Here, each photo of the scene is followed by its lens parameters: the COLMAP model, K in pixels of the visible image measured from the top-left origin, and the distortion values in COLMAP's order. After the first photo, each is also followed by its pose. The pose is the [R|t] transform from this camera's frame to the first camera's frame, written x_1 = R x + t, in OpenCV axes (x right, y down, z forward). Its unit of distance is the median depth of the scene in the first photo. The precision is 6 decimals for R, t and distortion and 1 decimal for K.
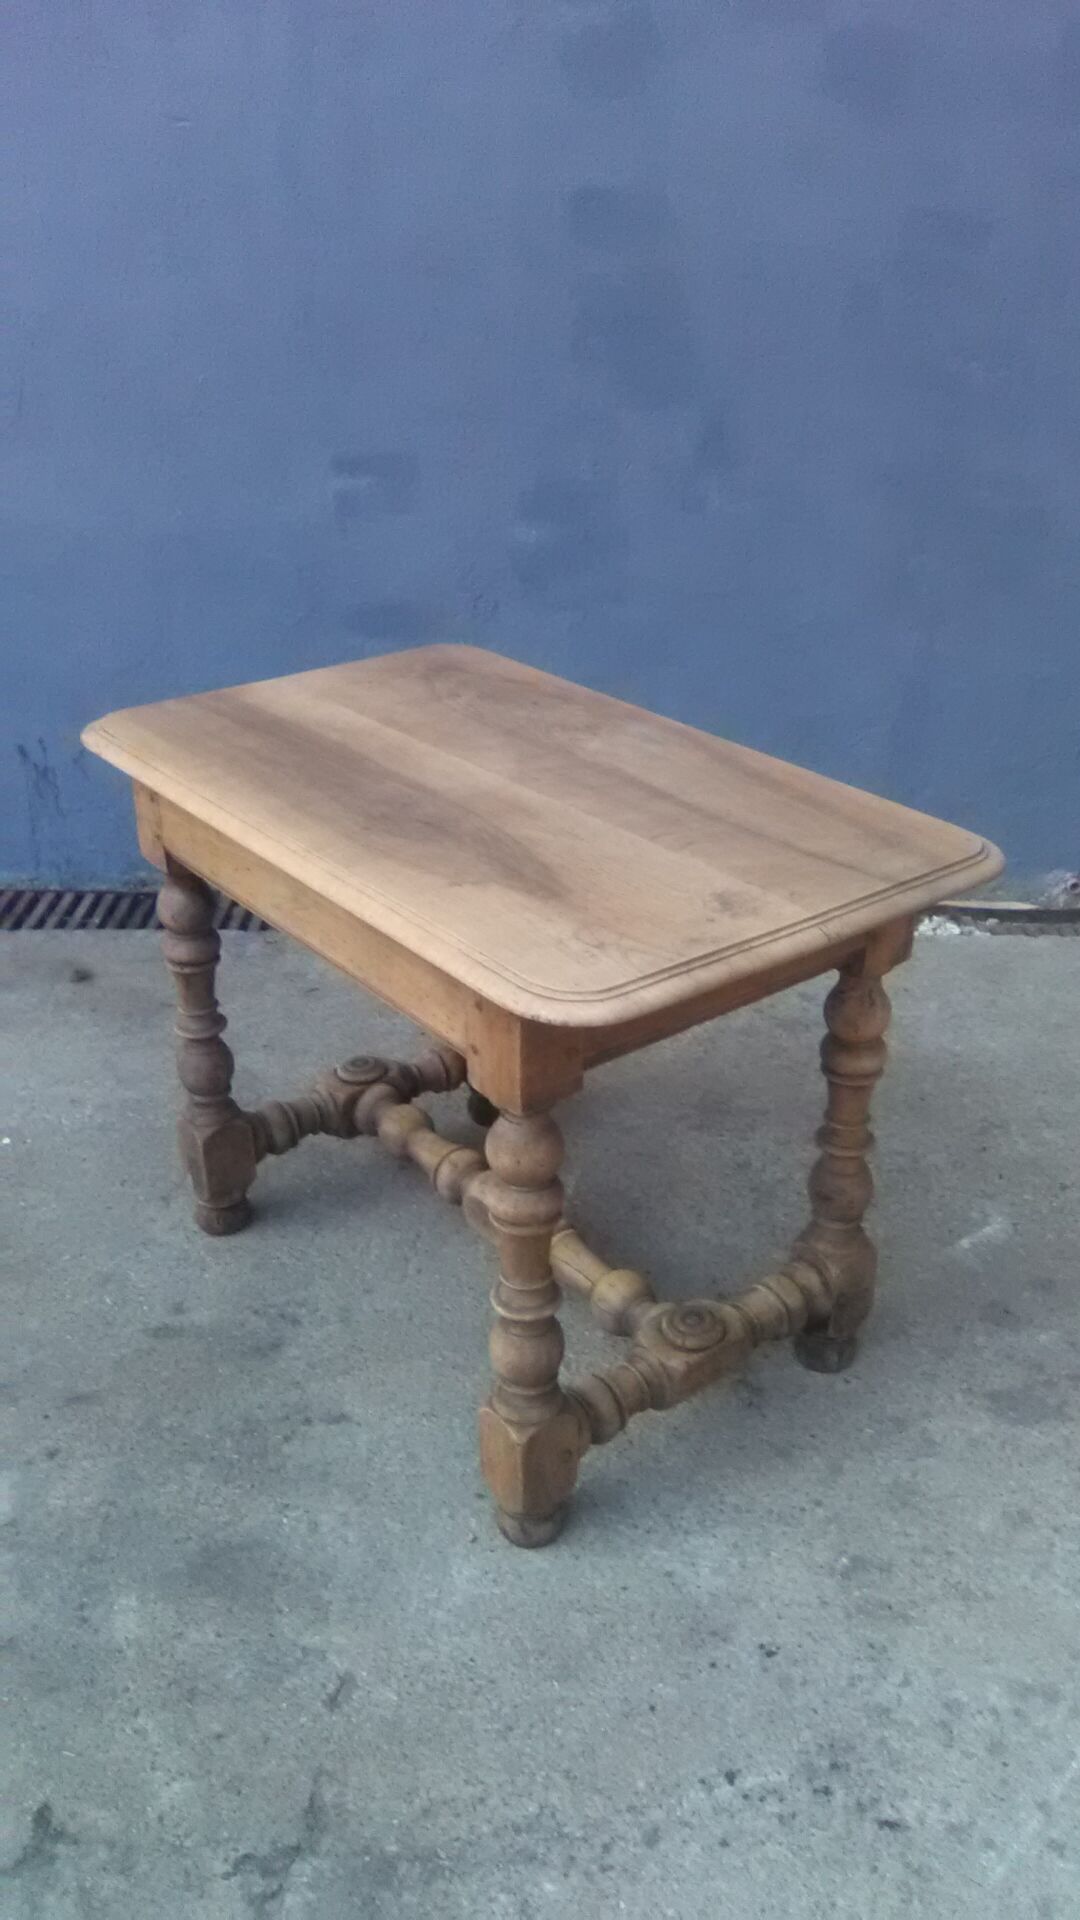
lens RADIAL K [[1567.9, 0, 548.2], [0, 1567.9, 1003.9], [0, 0, 1]] dist [-0.052645, -0.003588]
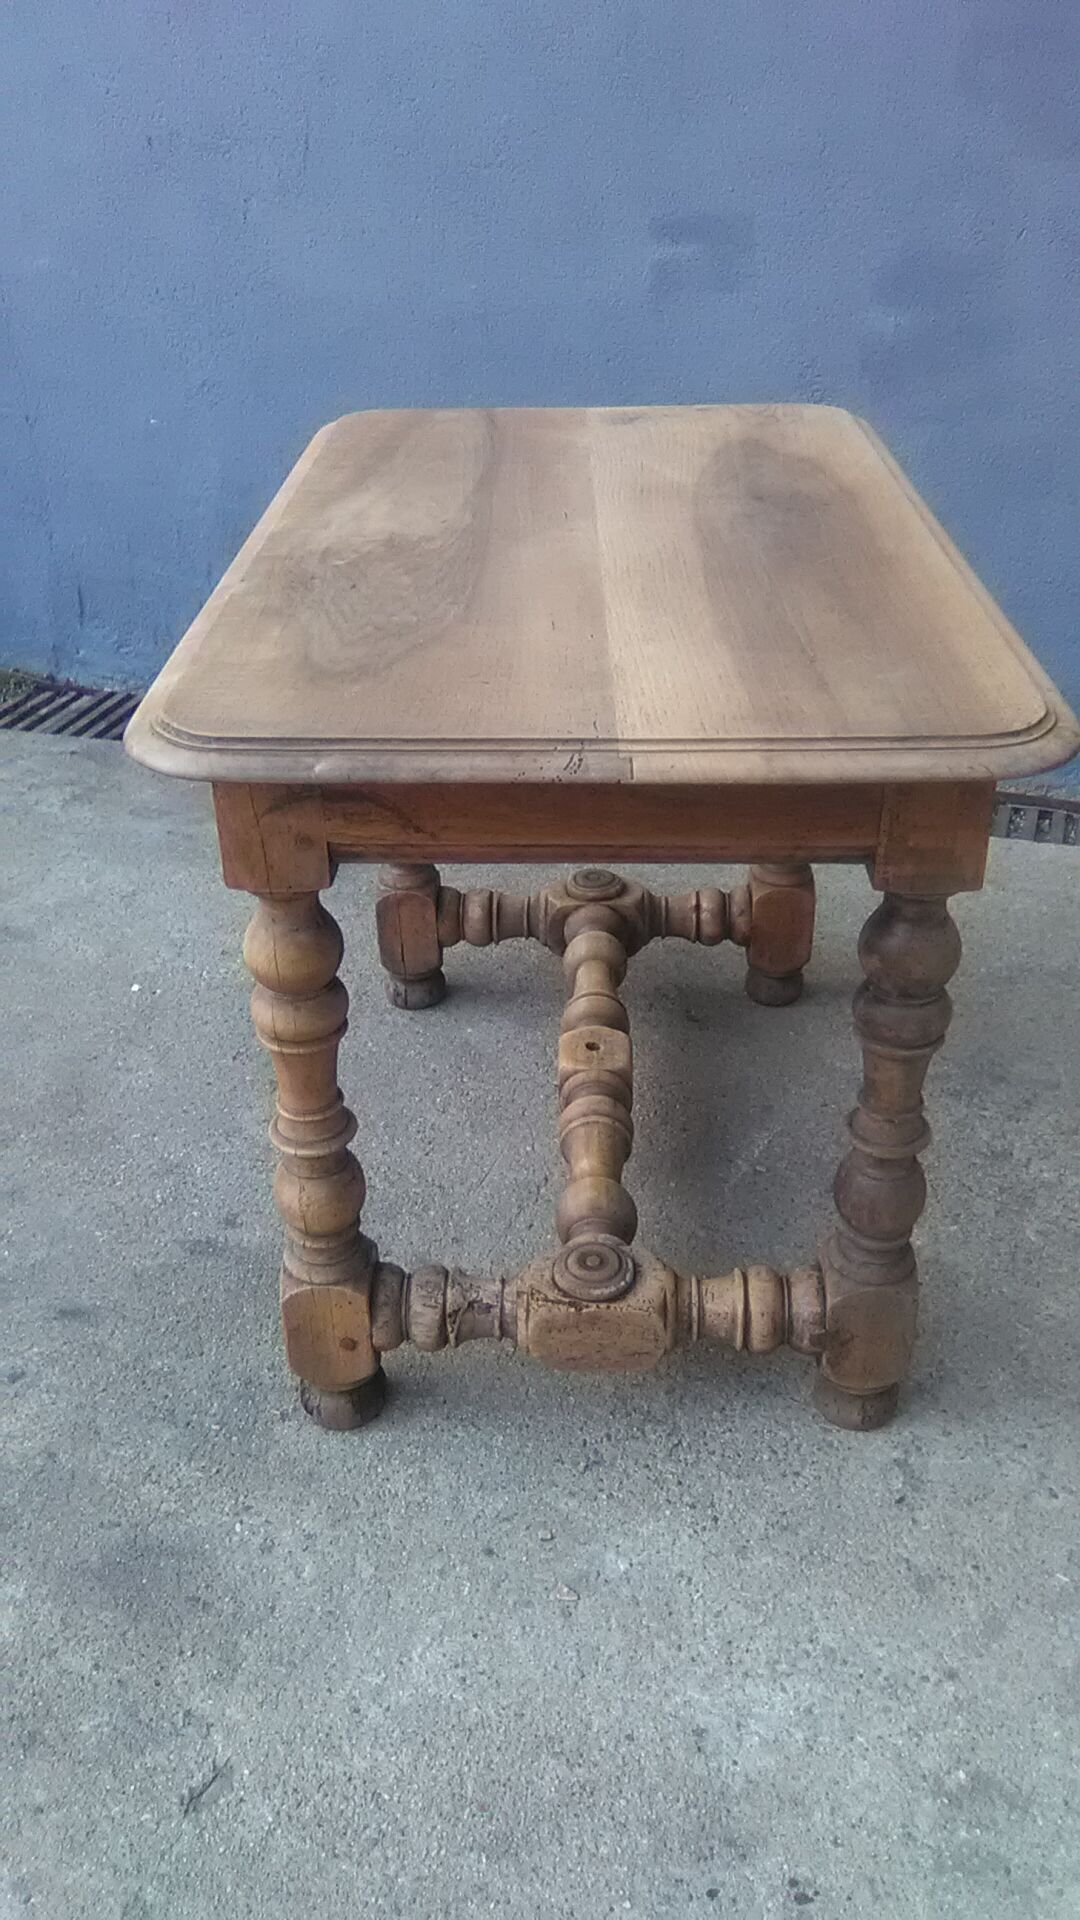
lens RADIAL K [[1592.7, 0, 543.6], [0, 1592.7, 971.3], [0, 0, 1]] dist [-0.056890, 0.003628]
pose [[0.952112, 0.131539, -0.276007, 0.137360], [-0.116381, 0.990687, 0.070673, -0.012773], [0.282733, -0.035166, 0.958554, 0.267780]]
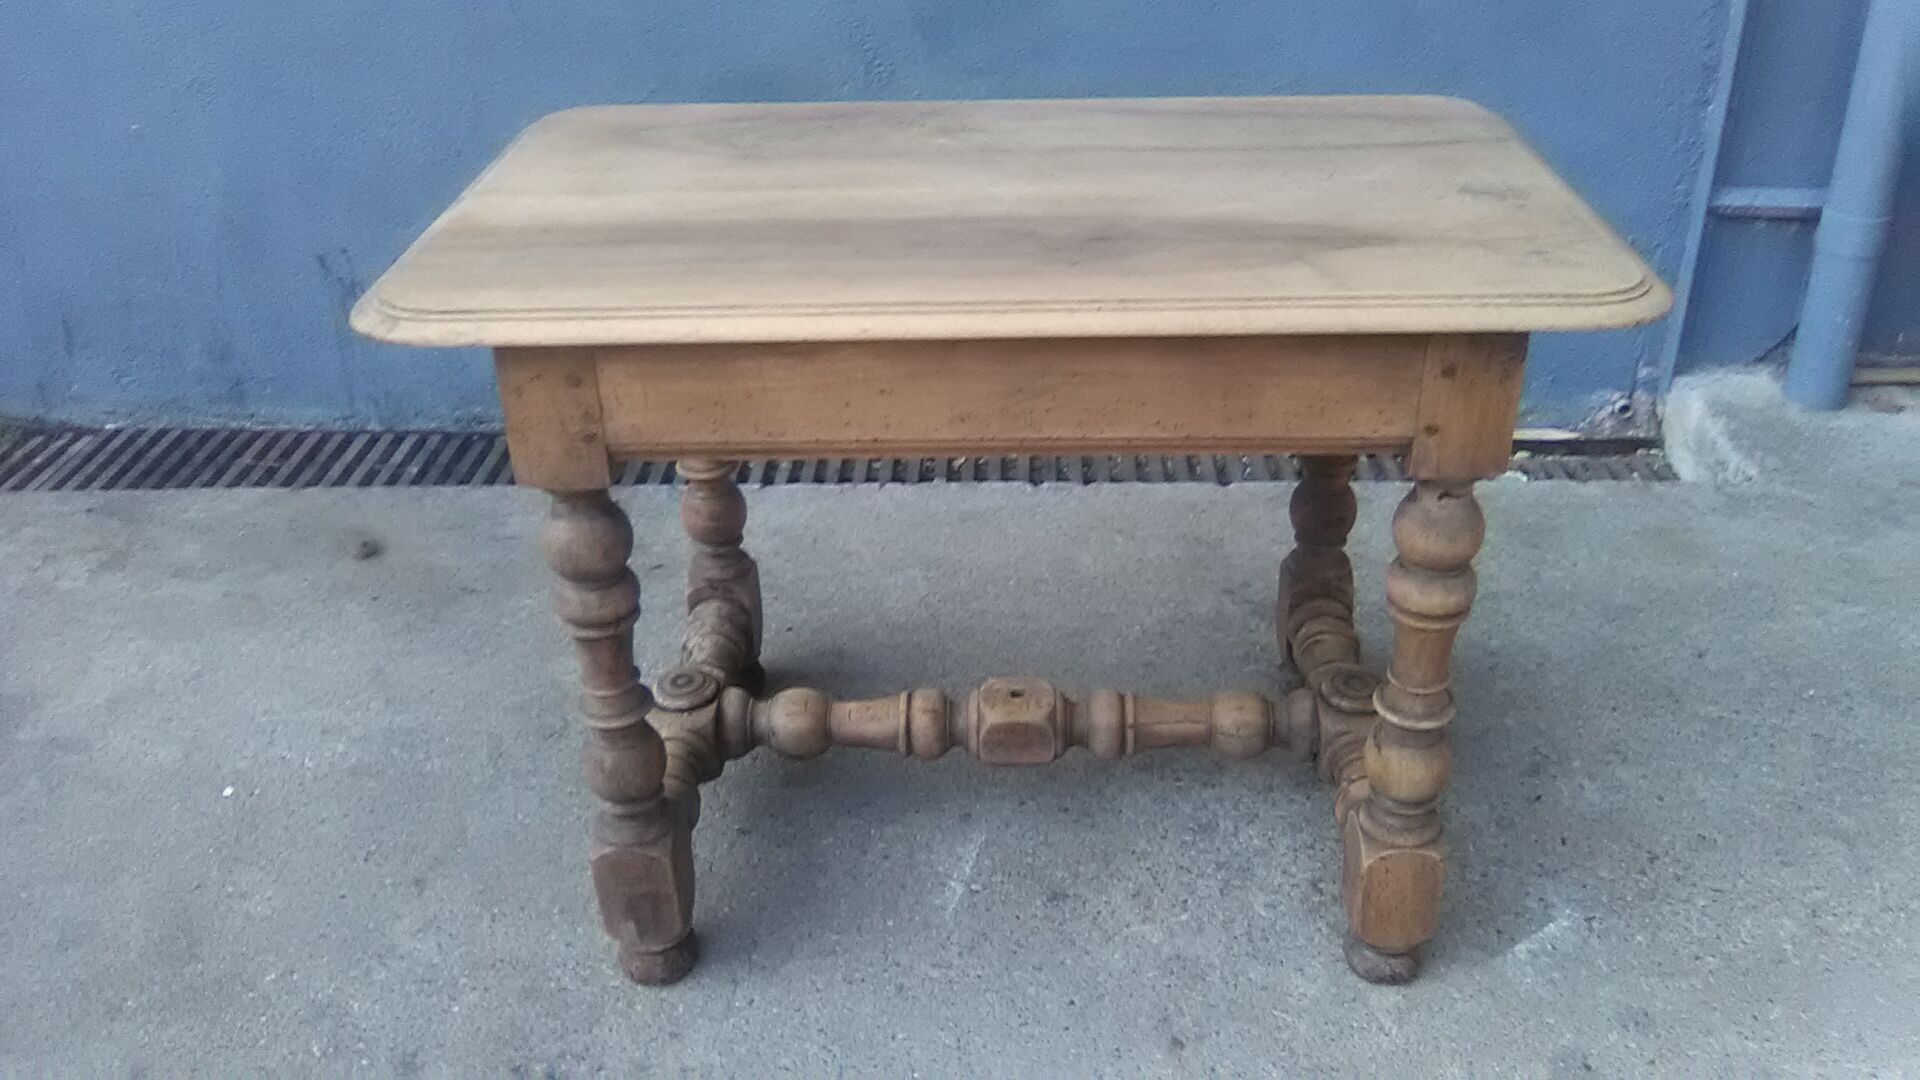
lens RADIAL K [[1583.8, 0, 965.2], [0, 1583.8, 536.7], [0, 0, 1]] dist [-0.052114, -0.005513]
pose [[0.999323, -0.011418, -0.034970, 0.046778], [0.012440, 0.999498, 0.029144, -0.066191], [0.034619, -0.029559, 0.998963, 0.317757]]
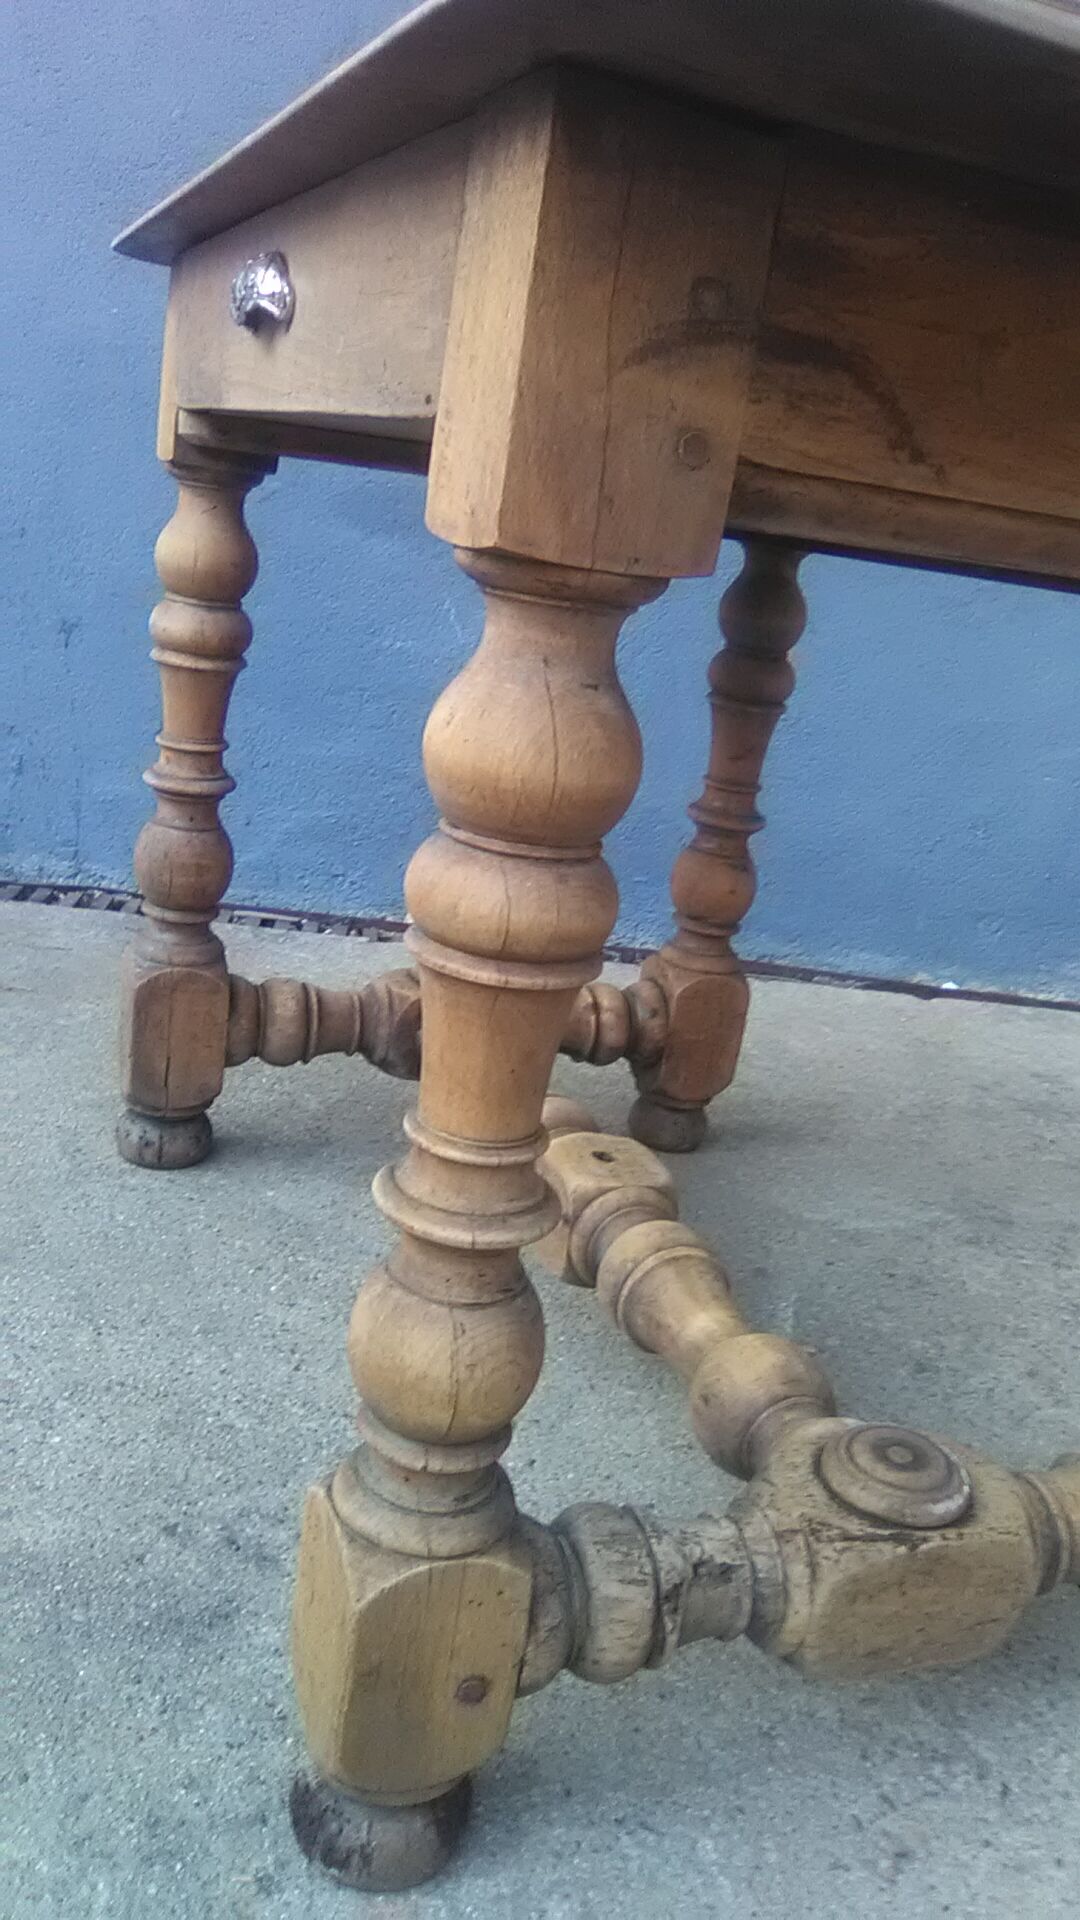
lens RADIAL K [[1592.7, 0, 543.6], [0, 1592.7, 971.3], [0, 0, 1]] dist [-0.056890, 0.003628]
pose [[0.989640, 0.098525, 0.104429, -0.153231], [-0.078629, 0.980527, -0.179955, 0.122545], [-0.120125, 0.169880, 0.978116, 0.565444]]
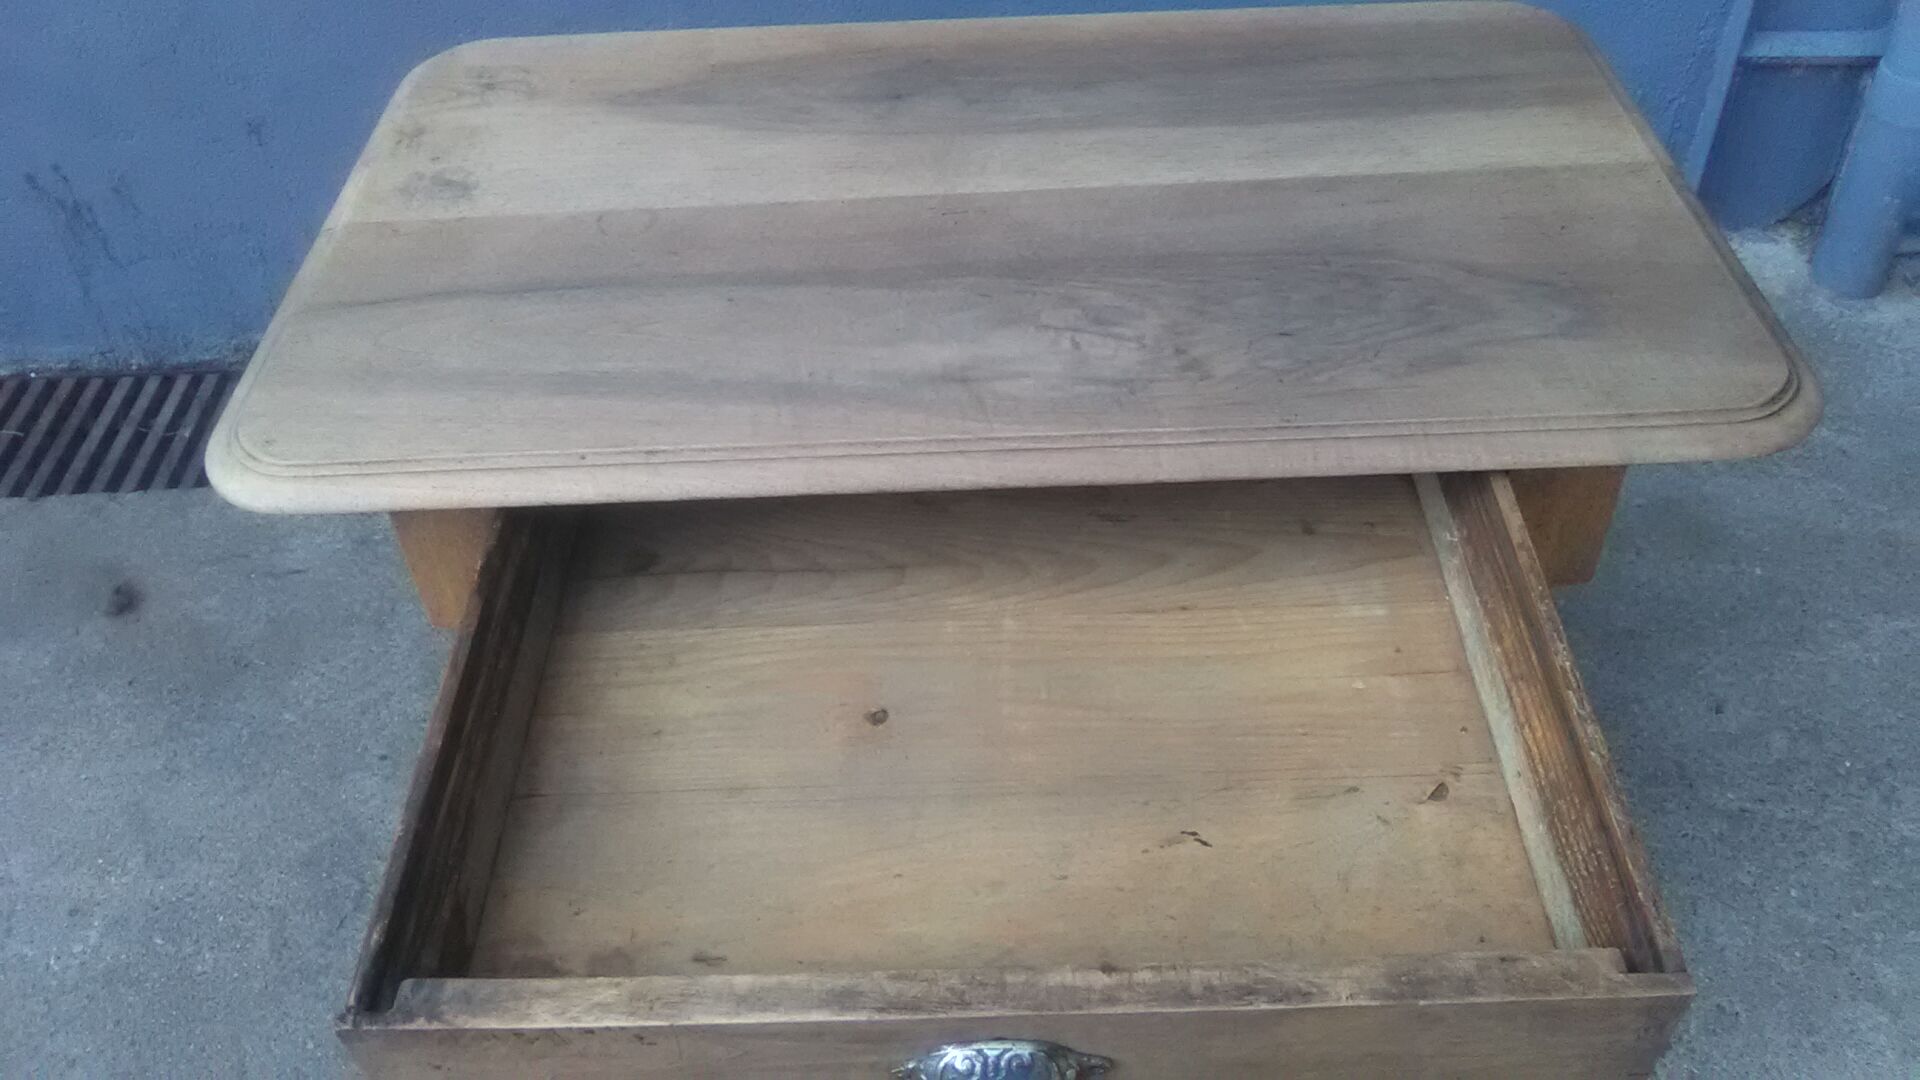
lens RADIAL K [[1592.7, 0, 963.0], [0, 1592.7, 522.1], [0, 0, 1]] dist [-0.056890, 0.003628]
pose [[0.998299, -0.058188, -0.003703, 0.084999], [0.057120, 0.963265, 0.262408, -0.301115], [-0.011702, -0.262173, 0.964950, 0.551214]]
